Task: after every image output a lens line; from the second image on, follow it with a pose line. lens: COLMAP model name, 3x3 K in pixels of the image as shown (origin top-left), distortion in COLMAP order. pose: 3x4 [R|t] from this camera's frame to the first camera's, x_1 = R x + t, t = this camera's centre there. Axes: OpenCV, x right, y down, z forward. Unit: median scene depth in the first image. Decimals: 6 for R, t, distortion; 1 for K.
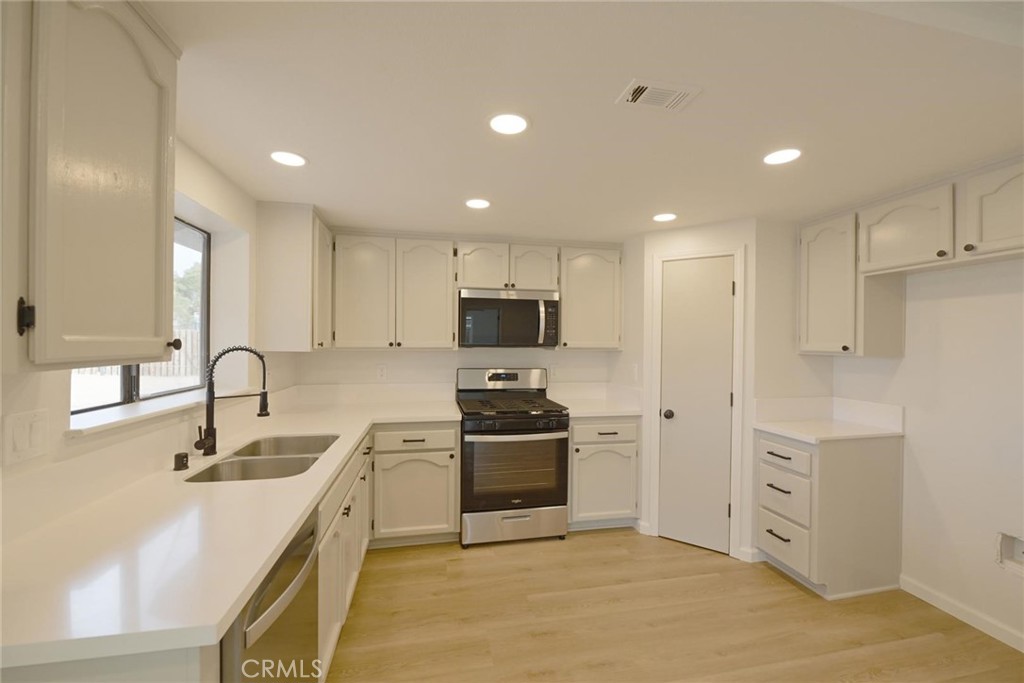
lens RADIAL K [[406.2, 0, 514.7], [0, 406.2, 344.7], [0, 0, 1]] dist [-0.002151, -0.000080]
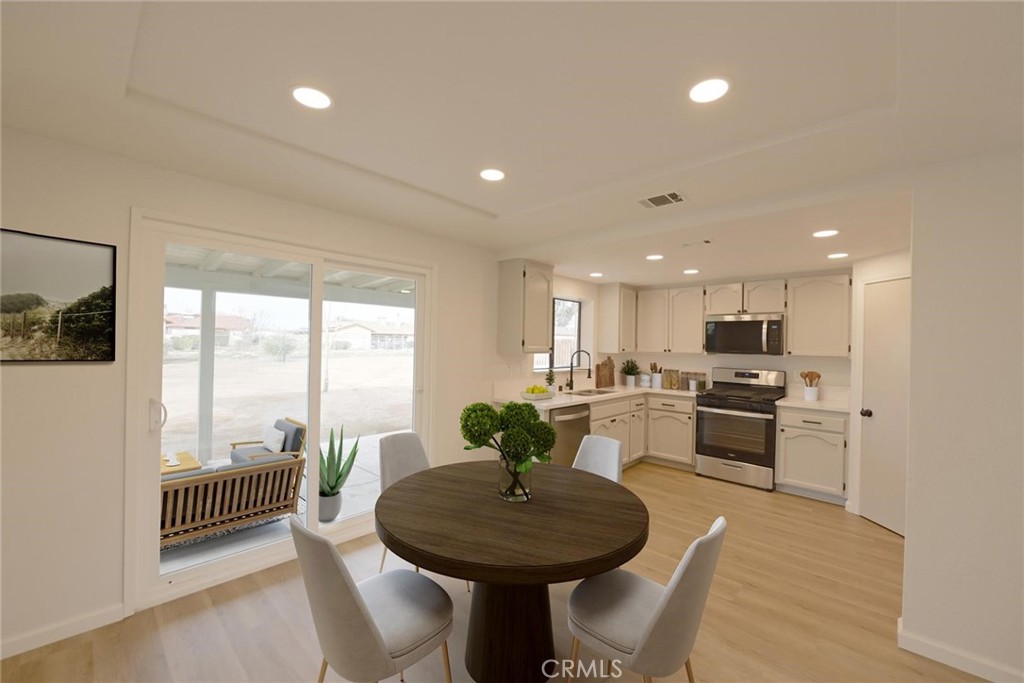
lens RADIAL K [[406.2, 0, 514.7], [0, 406.2, 344.7], [0, 0, 1]] dist [-0.002151, -0.000080]
pose [[0.571628, 0.003396, -0.820506, 0.747816], [-0.016630, 0.999834, -0.007448, -0.002065], [0.820344, 0.017903, 0.571590, -0.514794]]
